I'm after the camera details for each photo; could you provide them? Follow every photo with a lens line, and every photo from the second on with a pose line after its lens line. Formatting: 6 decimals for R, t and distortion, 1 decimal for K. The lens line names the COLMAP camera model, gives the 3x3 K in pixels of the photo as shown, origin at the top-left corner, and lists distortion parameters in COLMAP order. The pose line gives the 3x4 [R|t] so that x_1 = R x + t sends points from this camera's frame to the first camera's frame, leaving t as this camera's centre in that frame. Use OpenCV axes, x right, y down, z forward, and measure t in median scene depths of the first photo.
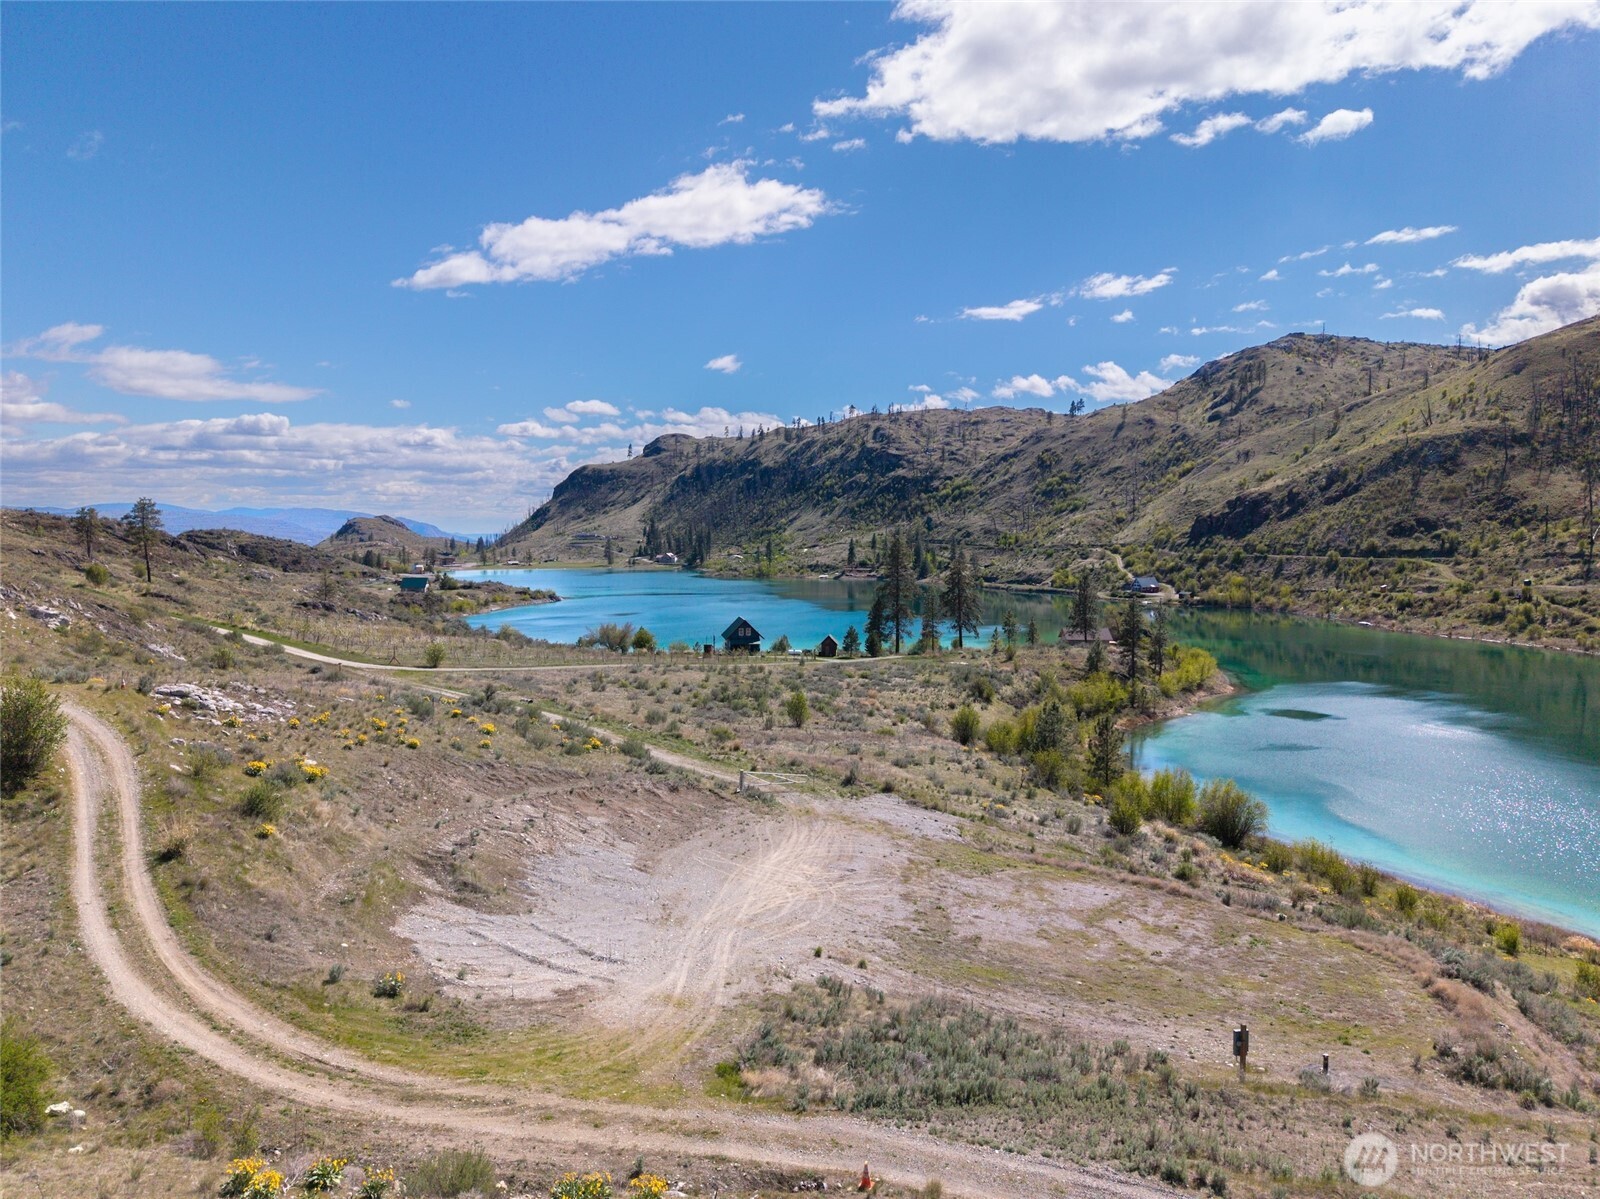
lens RADIAL K [[1061.8, 0, 762.0], [0, 1061.8, 607.1], [0, 0, 1]] dist [-0.009548, -0.008335]
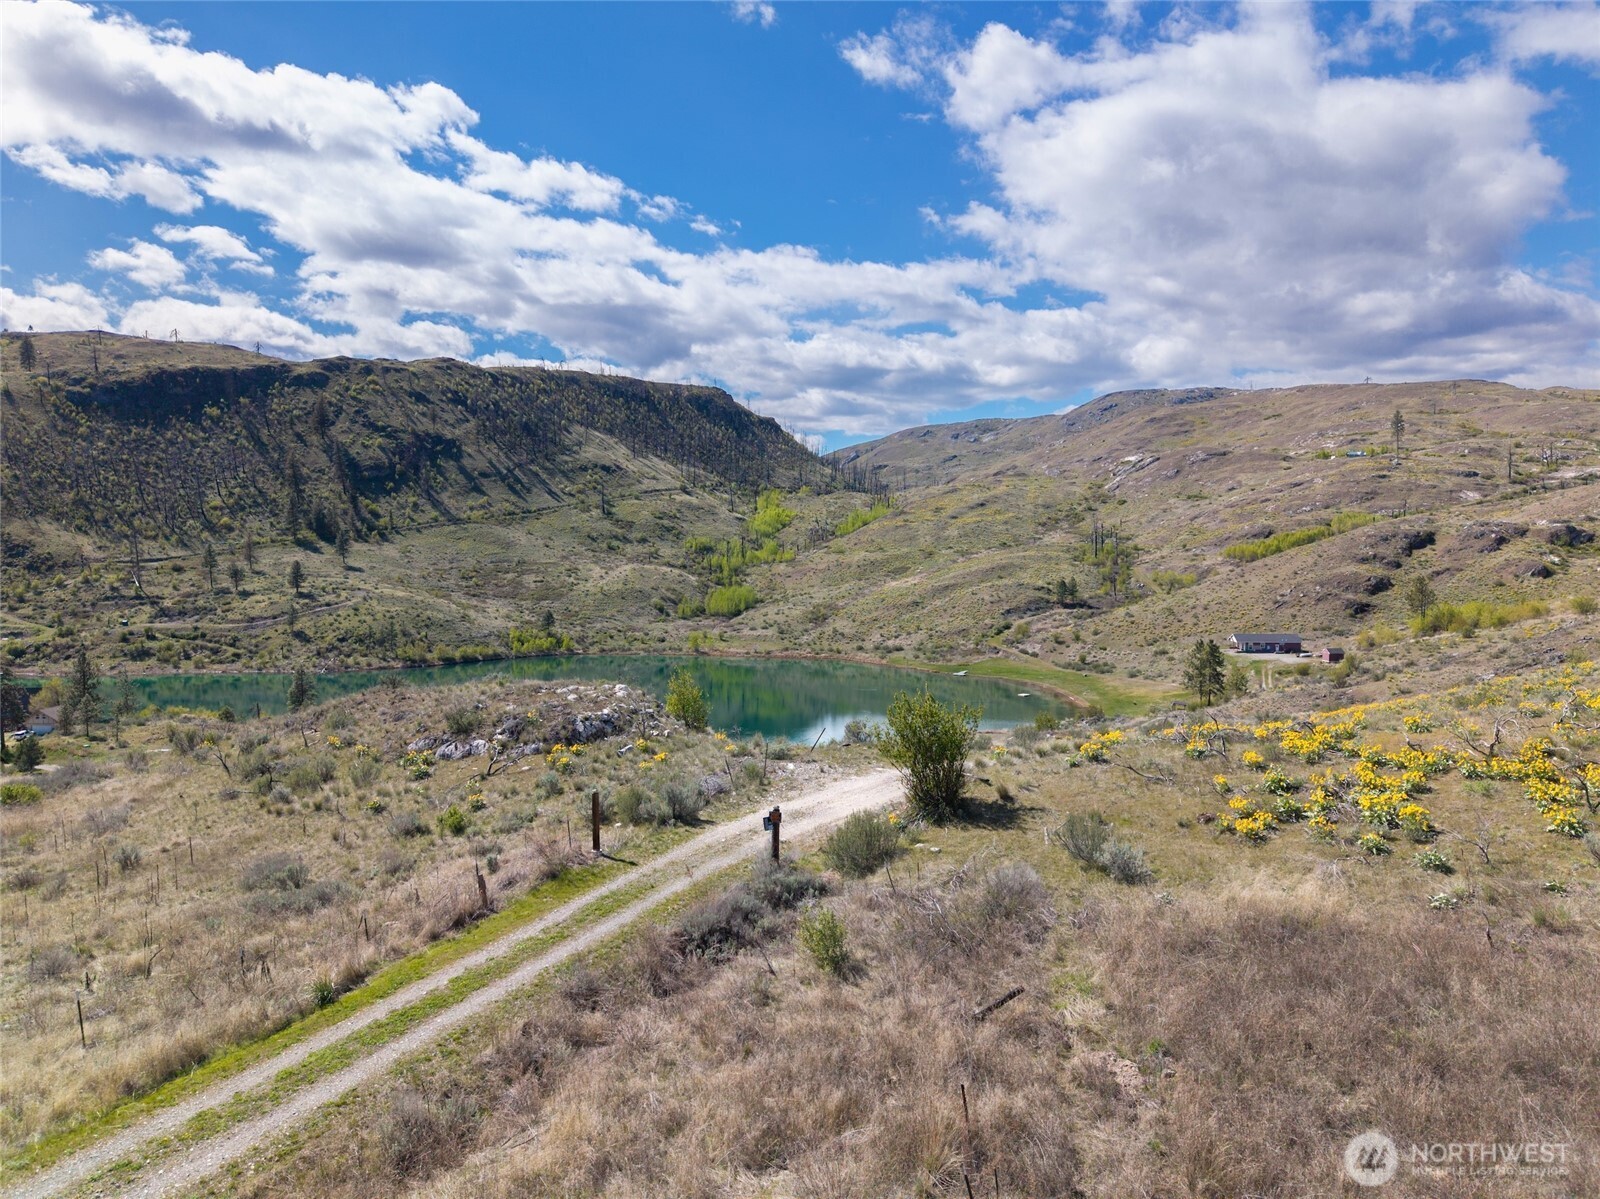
lens RADIAL K [[1061.6, 0, 796.9], [0, 1061.6, 617.5], [0, 0, 1]] dist [0.041458, -0.052315]
pose [[0.006374, -0.067567, 0.997694, -0.272379], [0.068224, 0.995419, 0.066977, -0.033322], [-0.997650, 0.067639, 0.010955, 0.128564]]
